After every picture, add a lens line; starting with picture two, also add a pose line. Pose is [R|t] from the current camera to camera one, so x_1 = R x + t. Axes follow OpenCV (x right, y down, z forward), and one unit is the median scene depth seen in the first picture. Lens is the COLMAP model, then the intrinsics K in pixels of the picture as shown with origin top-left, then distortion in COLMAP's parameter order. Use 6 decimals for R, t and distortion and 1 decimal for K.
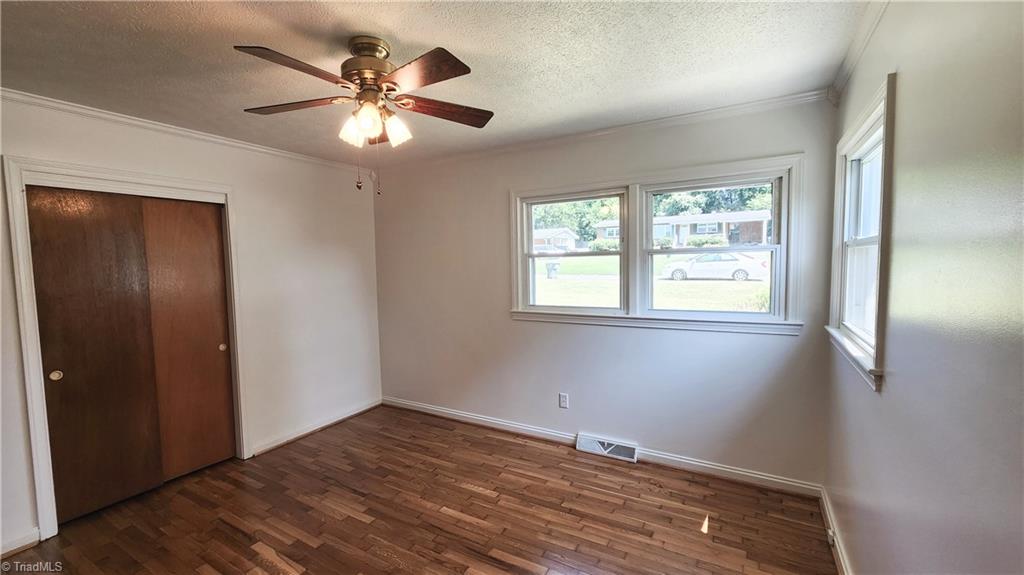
lens RADIAL K [[417.2, 0, 513.2], [0, 417.2, 291.6], [0, 0, 1]] dist [0.000763, -0.000013]
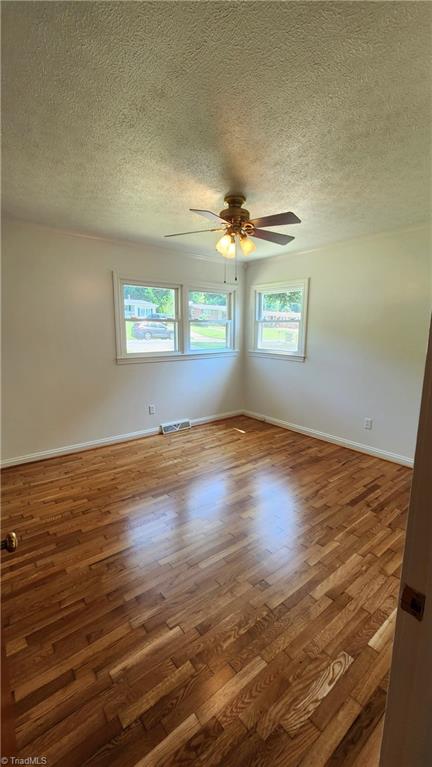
lens RADIAL K [[312.5, 0, 216.0], [0, 312.5, 383.5], [0, 0, 1]] dist [0.000763, -0.000013]
pose [[0.355411, -0.140020, 0.924163, -1.016091], [0.051878, 0.990147, 0.130067, 0.011315], [-0.933270, 0.001717, 0.359173, 0.351314]]
